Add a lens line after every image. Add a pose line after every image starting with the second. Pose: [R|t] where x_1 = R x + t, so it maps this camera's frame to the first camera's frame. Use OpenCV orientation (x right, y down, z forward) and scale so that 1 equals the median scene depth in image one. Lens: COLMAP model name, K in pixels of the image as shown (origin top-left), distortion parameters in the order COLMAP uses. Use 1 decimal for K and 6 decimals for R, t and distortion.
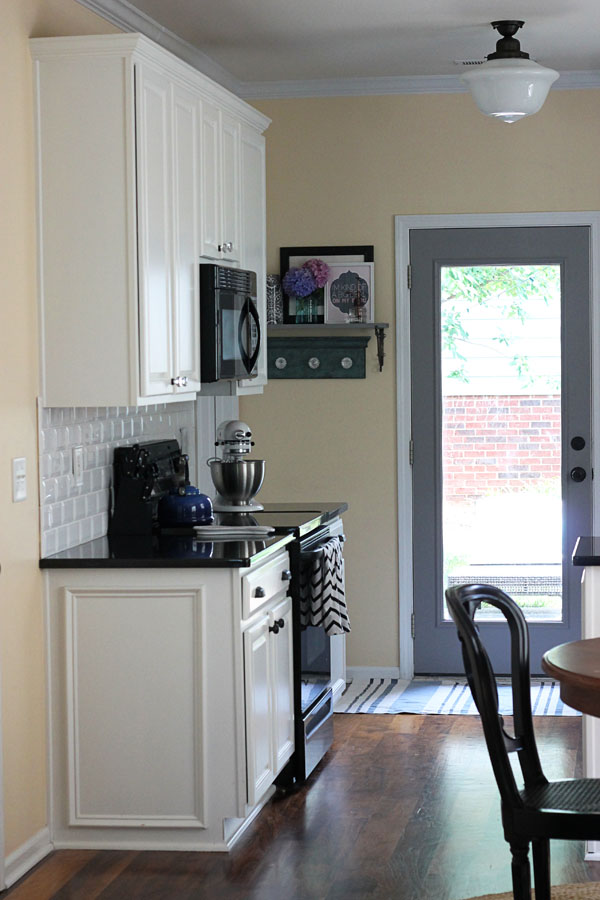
lens RADIAL K [[2139.1, 0, 300.0], [0, 2139.1, 450.0], [0, 0, 1]] dist [-0.136067, 0.136603]
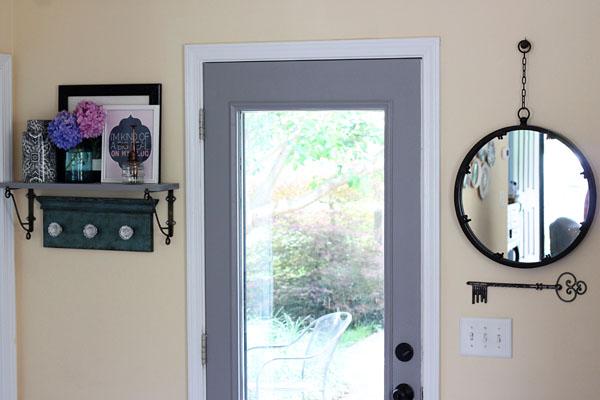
lens RADIAL K [[1426.1, 0, 300.0], [0, 1426.1, 200.0], [0, 0, 1]] dist [-0.136067, 0.136603]
pose [[0.960666, 0.023716, -0.276692, 0.231327], [-0.018691, 0.999609, 0.020787, -0.065580], [0.277077, -0.014798, 0.960734, 0.518812]]
